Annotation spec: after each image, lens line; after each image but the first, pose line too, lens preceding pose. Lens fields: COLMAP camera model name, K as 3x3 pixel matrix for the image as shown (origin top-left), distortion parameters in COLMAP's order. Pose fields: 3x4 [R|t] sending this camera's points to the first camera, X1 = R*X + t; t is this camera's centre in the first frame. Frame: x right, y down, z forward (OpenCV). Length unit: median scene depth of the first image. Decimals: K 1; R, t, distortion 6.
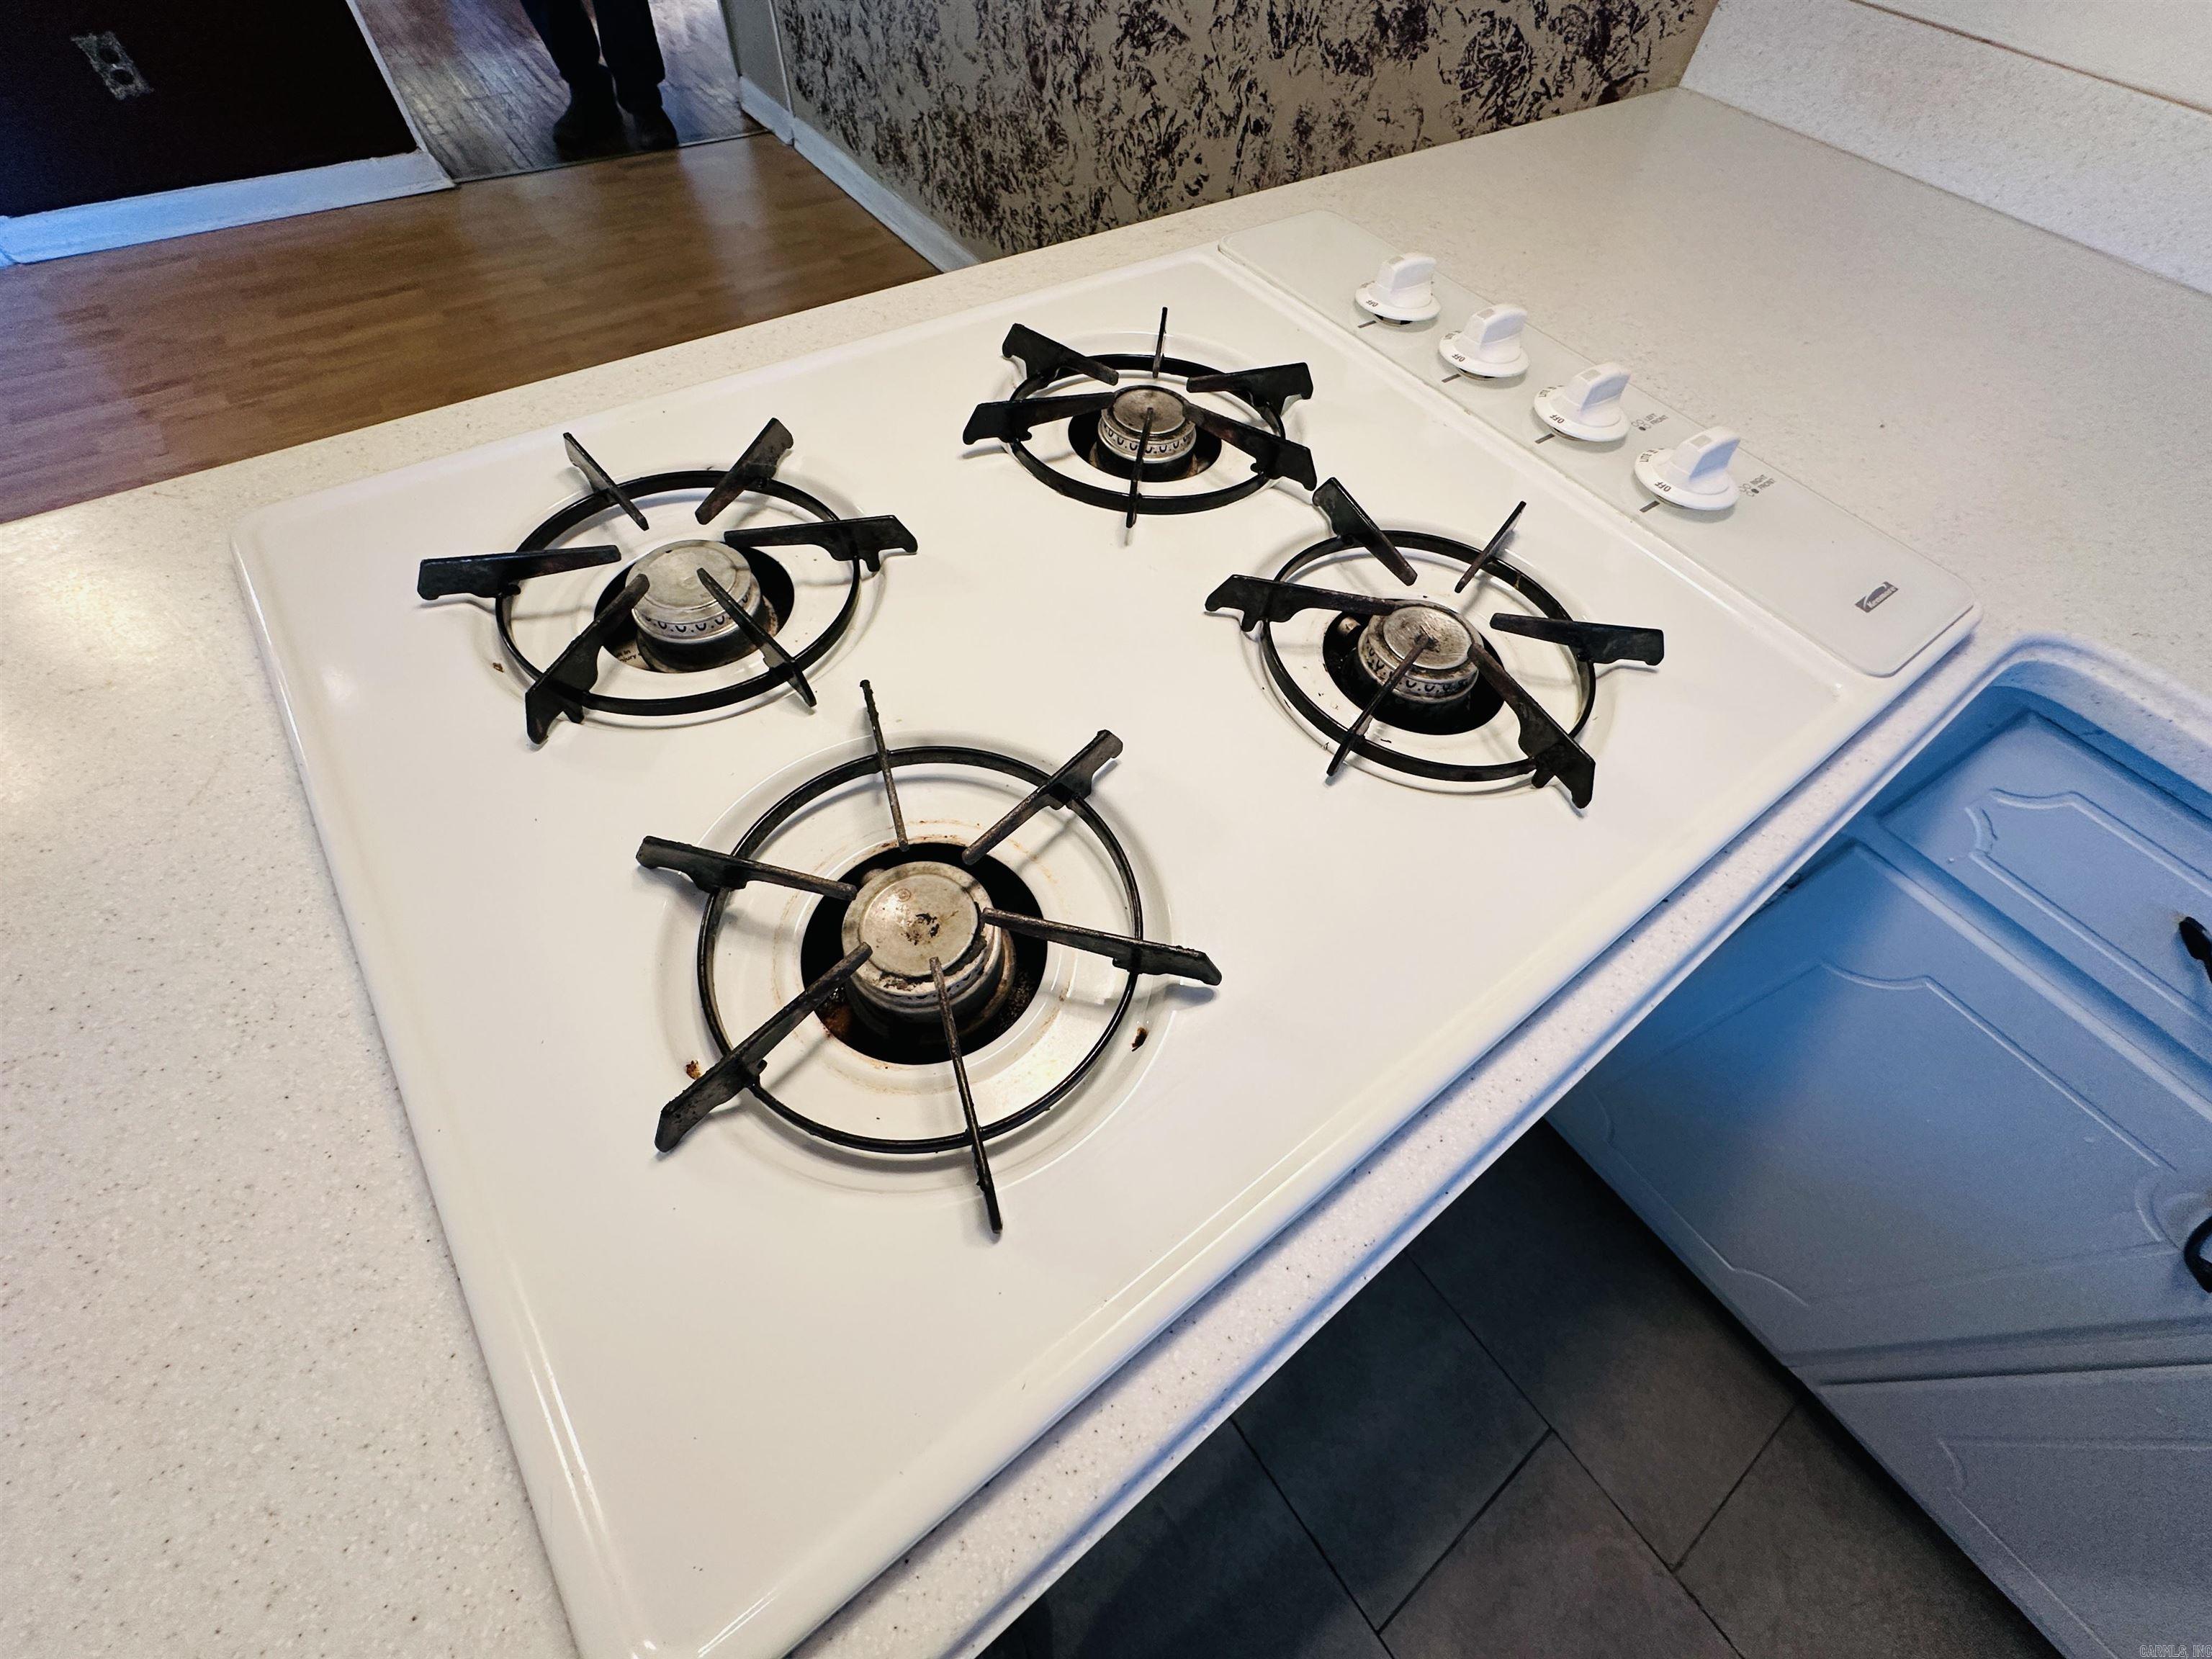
lens RADIAL K [[881.0, 0, 1105.5], [0, 881.0, 826.8], [0, 0, 1]] dist [-0.004727, 0.001062]
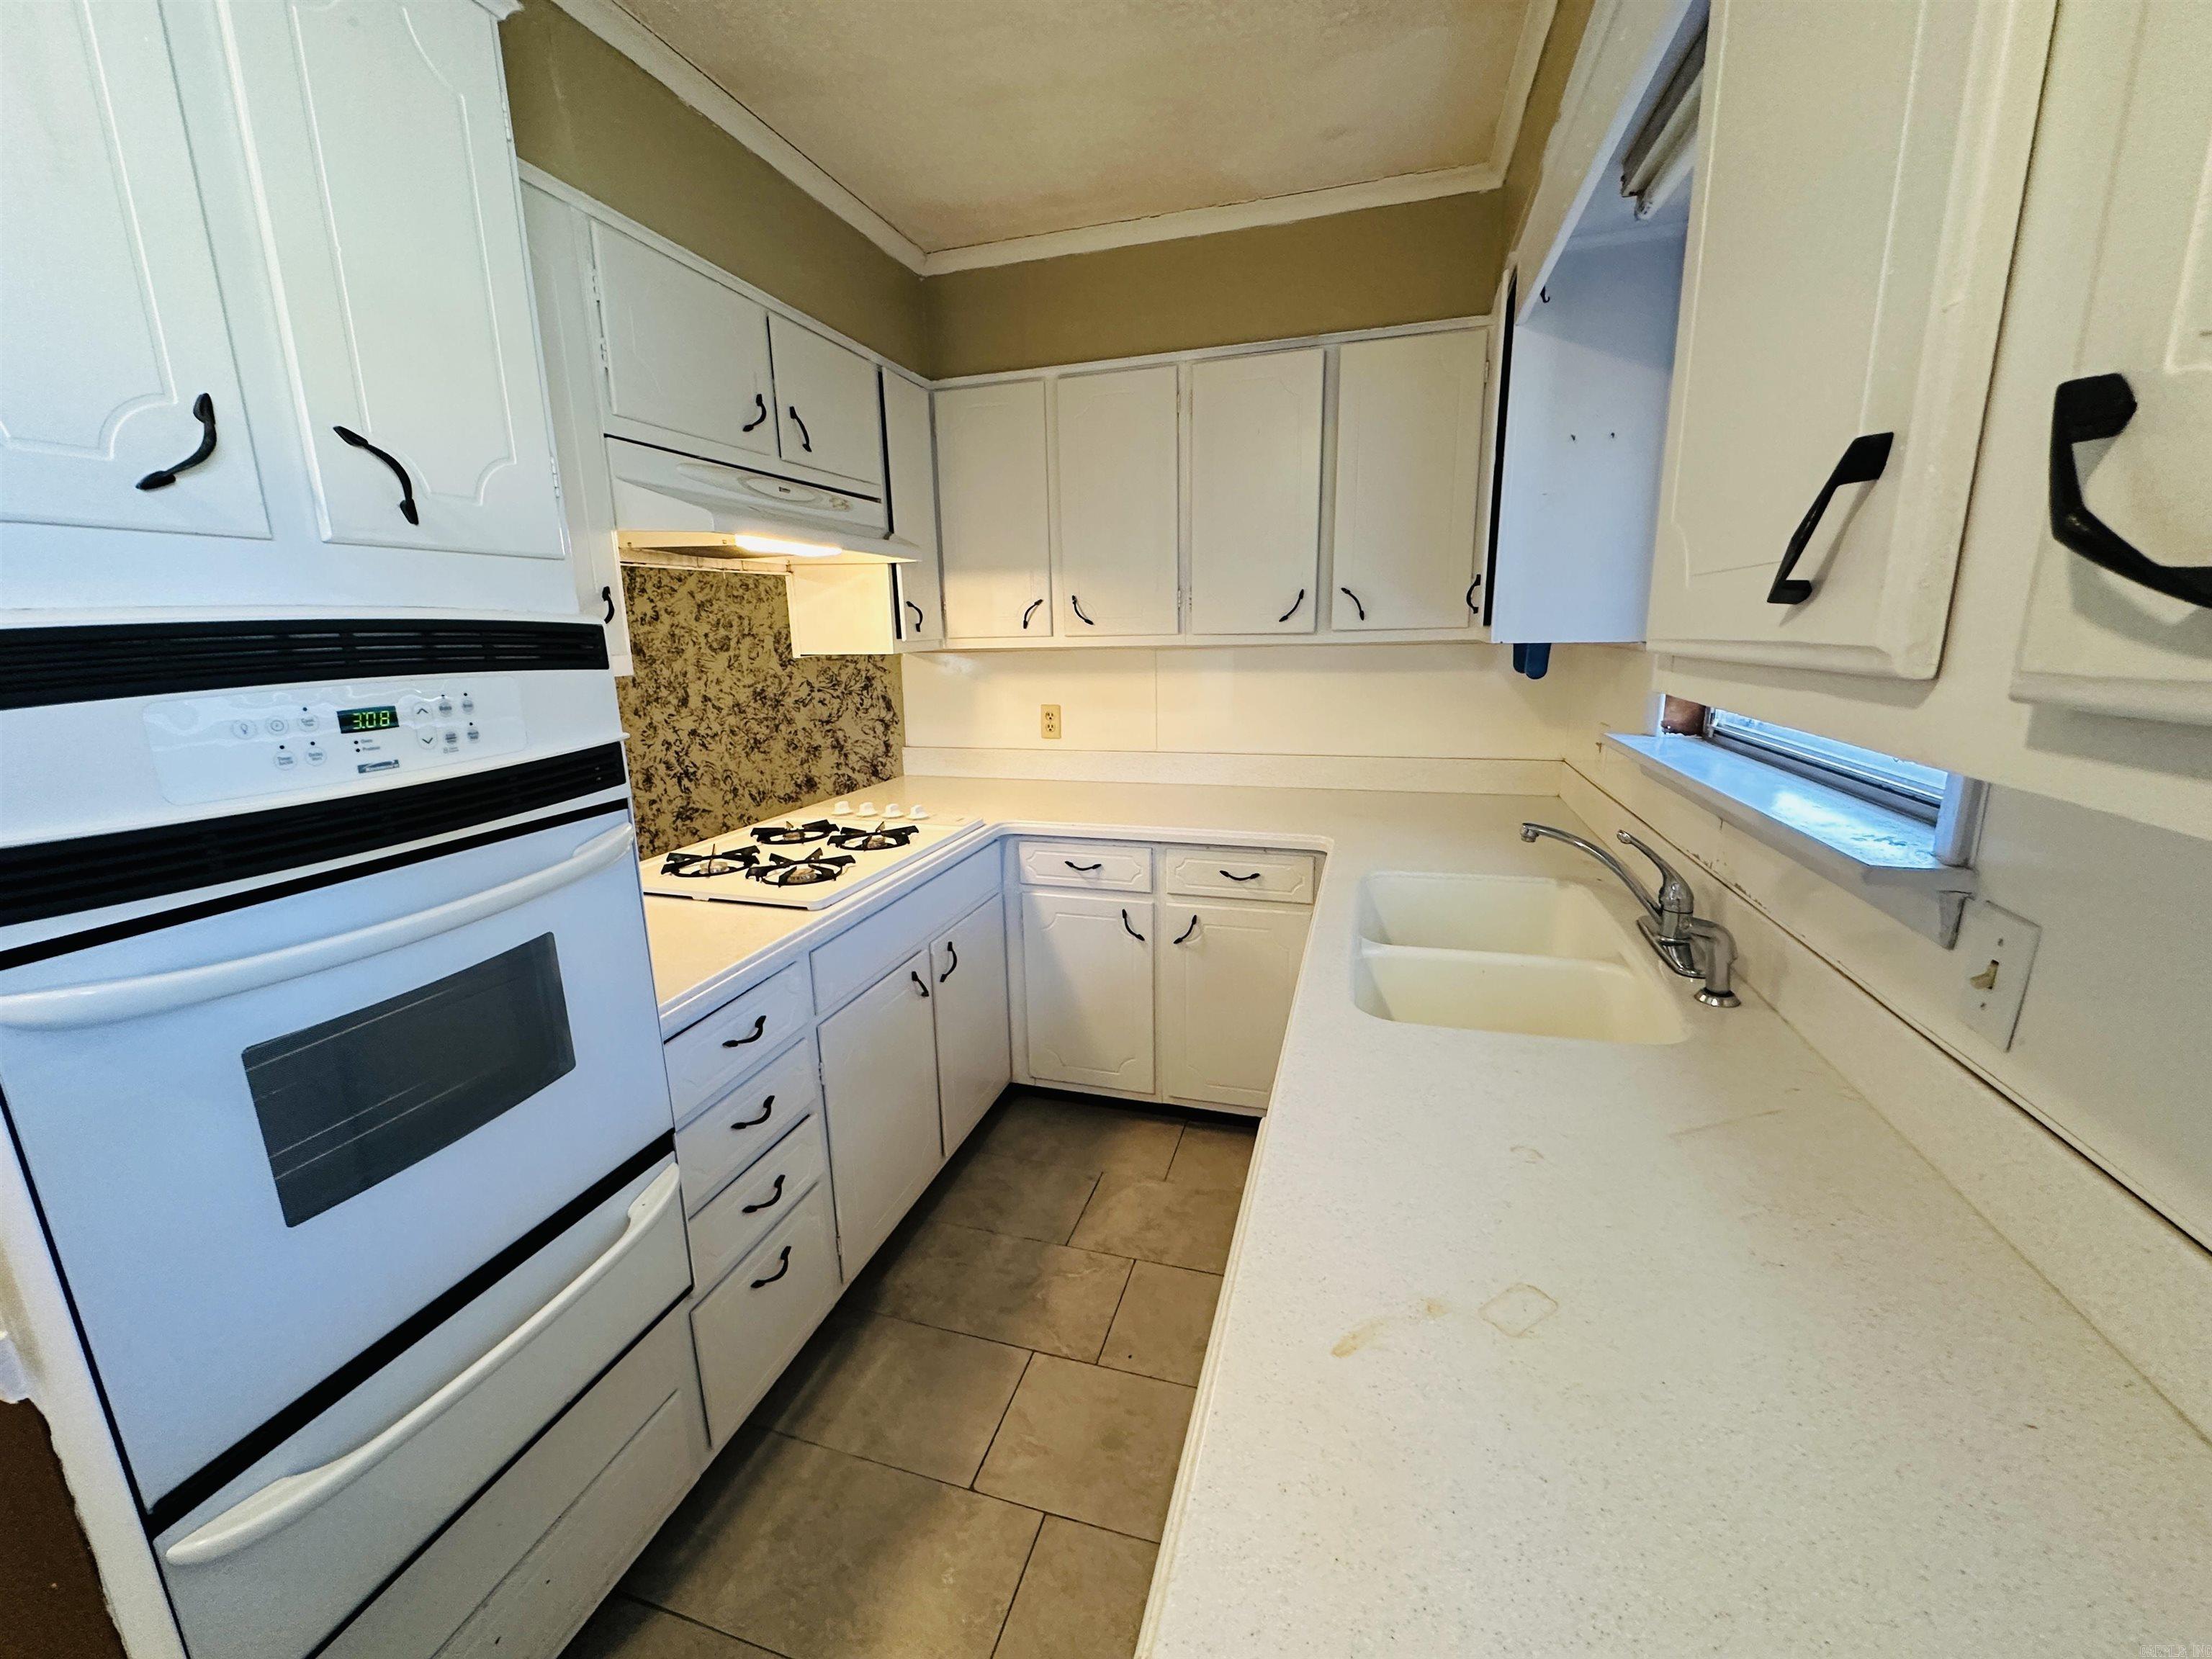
lens RADIAL K [[881.0, 0, 1105.5], [0, 881.0, 826.8], [0, 0, 1]] dist [-0.004727, 0.001062]
pose [[0.798680, -0.215504, 0.561843, -0.355894], [0.537020, 0.676533, -0.503898, 0.770905], [-0.271514, 0.704174, 0.656063, -0.695165]]
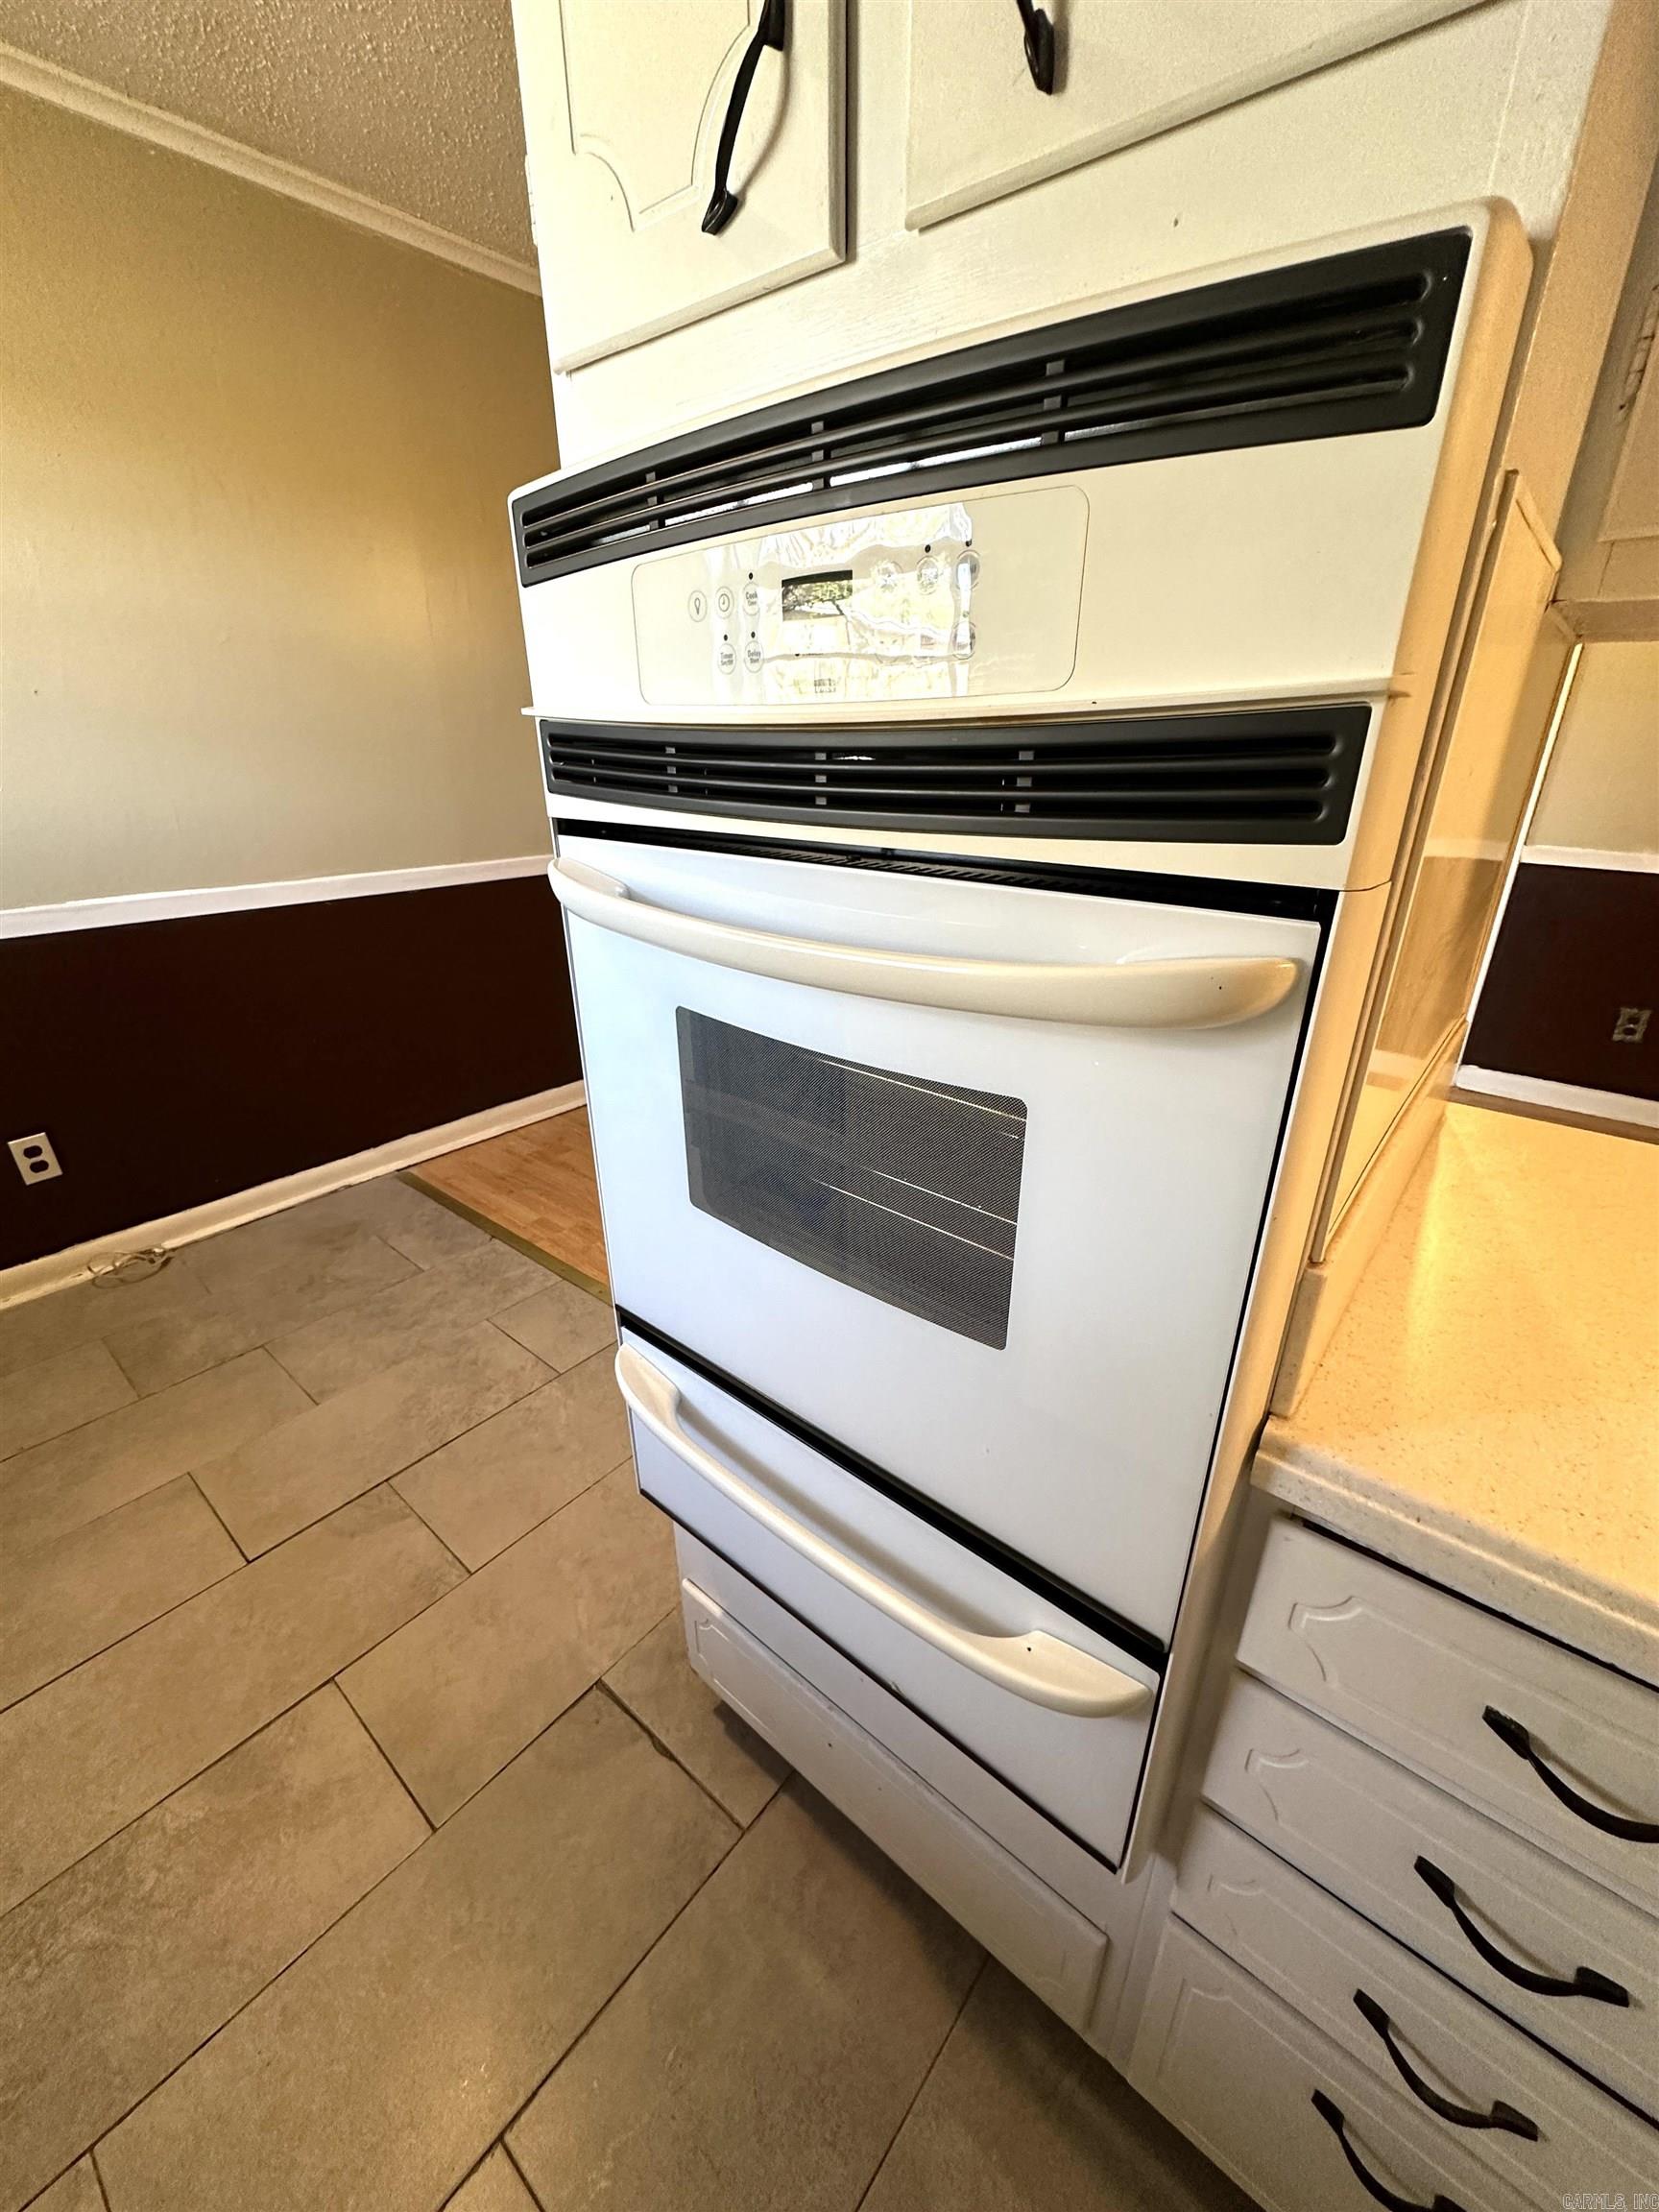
lens RADIAL K [[881.0, 0, 829.5], [0, 881.0, 1106.0], [0, 0, 1]] dist [-0.004727, 0.001062]
pose [[0.236507, 0.316907, -0.918496, -0.063087], [-0.798843, 0.601537, 0.001851, 0.340892], [0.553096, 0.733296, 0.395427, -0.275099]]
